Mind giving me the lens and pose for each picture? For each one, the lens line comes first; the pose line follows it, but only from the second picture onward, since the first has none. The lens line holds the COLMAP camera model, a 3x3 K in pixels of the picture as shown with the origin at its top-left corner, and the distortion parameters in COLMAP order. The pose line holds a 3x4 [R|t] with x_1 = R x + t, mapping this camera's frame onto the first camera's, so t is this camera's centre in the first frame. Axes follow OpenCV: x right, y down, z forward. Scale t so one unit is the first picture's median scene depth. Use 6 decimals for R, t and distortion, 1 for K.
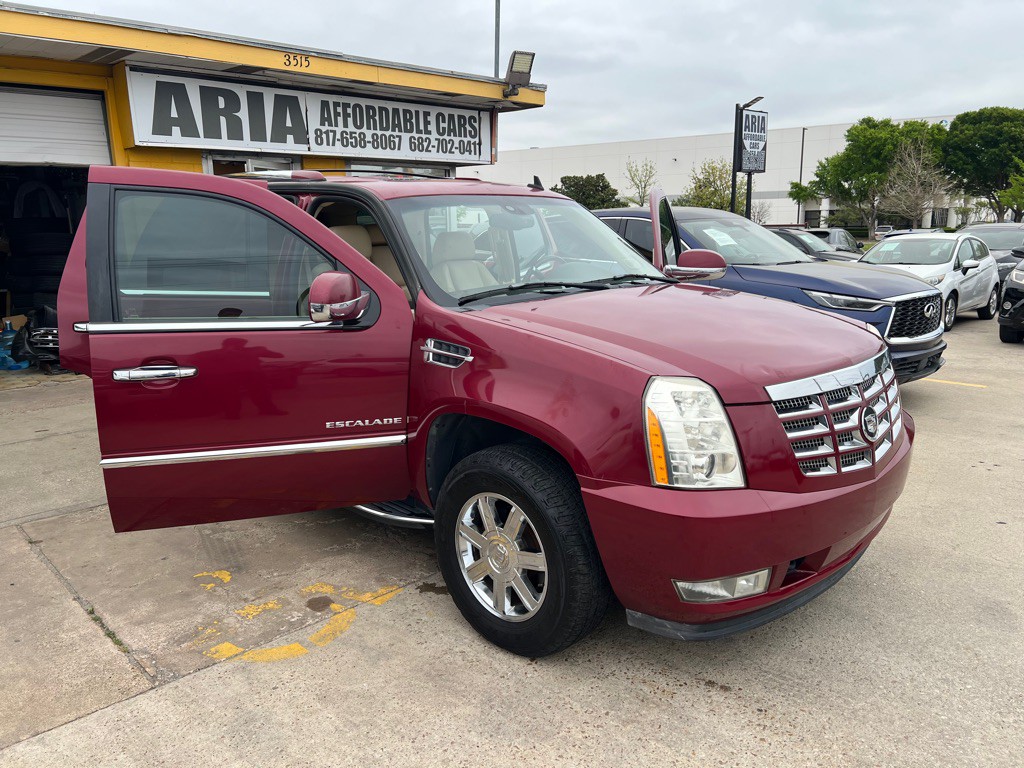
lens RADIAL K [[768.7, 0, 505.5], [0, 768.7, 385.0], [0, 0, 1]] dist [0.046837, -0.051401]
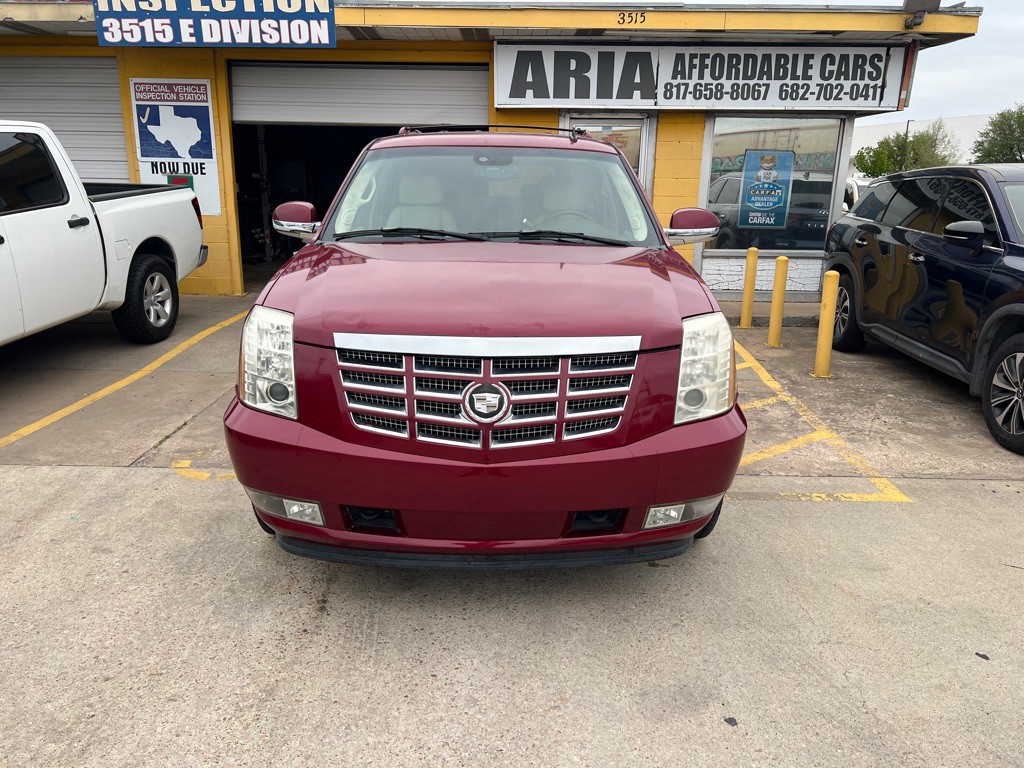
lens RADIAL K [[768.7, 0, 505.9], [0, 768.7, 385.3], [0, 0, 1]] dist [0.046837, -0.051401]
pose [[0.718254, 0.203137, -0.665467, 0.495547], [-0.167762, 0.978775, 0.117706, -0.036653], [0.675253, 0.027098, 0.737088, 0.163239]]
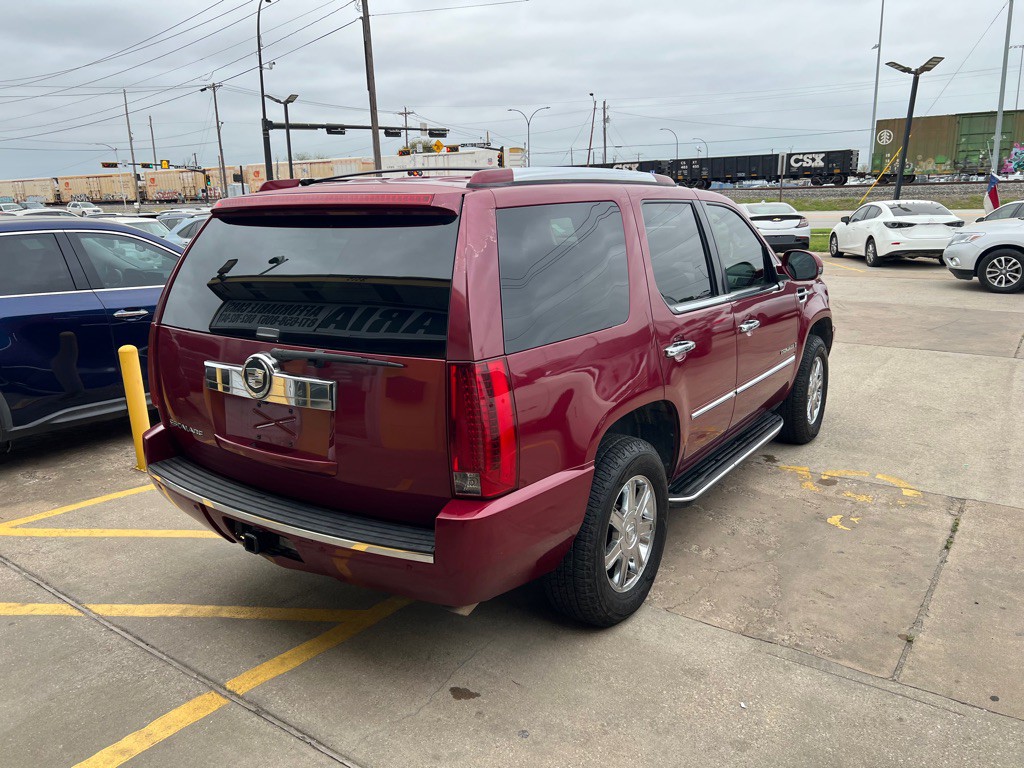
lens RADIAL K [[768.7, 0, 502.4], [0, 768.7, 386.5], [0, 0, 1]] dist [0.046837, -0.051401]
pose [[-0.183894, -0.217480, 0.958585, -0.808229], [0.232372, 0.937955, 0.257378, -0.218340], [-0.955084, 0.270079, -0.121947, 0.934394]]
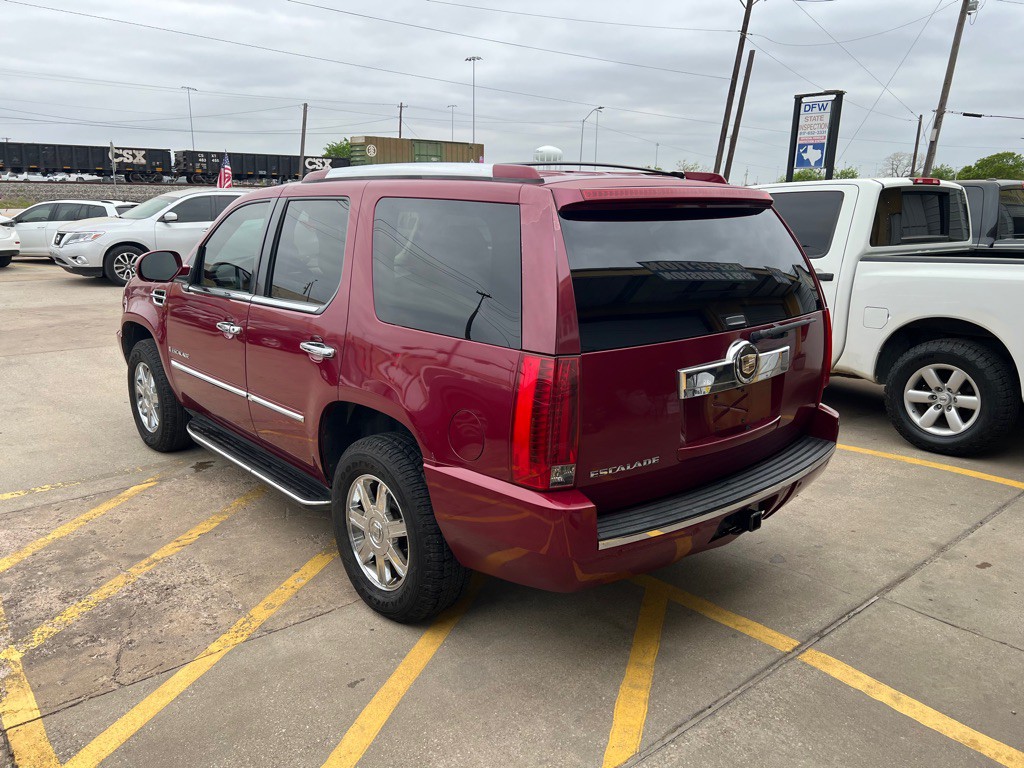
lens RADIAL K [[768.7, 0, 509.3], [0, 768.7, 388.4], [0, 0, 1]] dist [0.046837, -0.051401]
pose [[-0.998655, -0.017191, 0.048908, -0.228242], [0.006229, 0.896791, 0.442410, -0.337530], [-0.051466, 0.442120, -0.895478, 1.451387]]
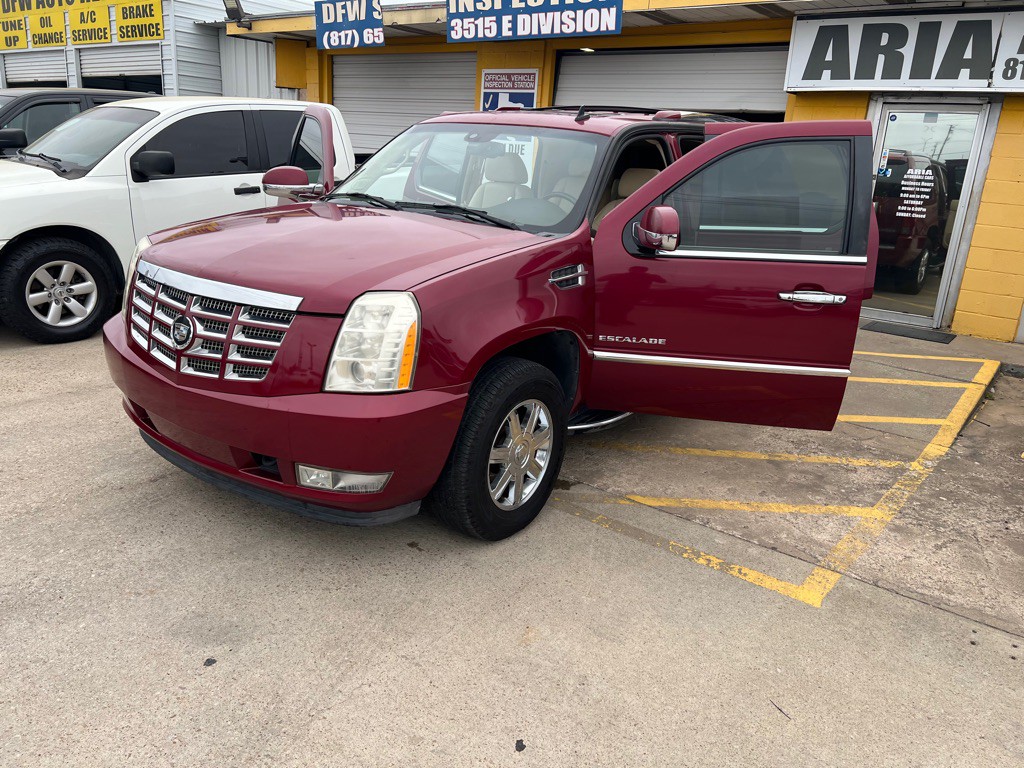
lens RADIAL K [[768.7, 0, 505.9], [0, 768.7, 379.3], [0, 0, 1]] dist [0.046837, -0.051401]
pose [[0.157701, 0.304480, -0.939374, 0.711139], [-0.265949, 0.929224, 0.256543, -0.127782], [0.951000, 0.209369, 0.227515, 0.548308]]
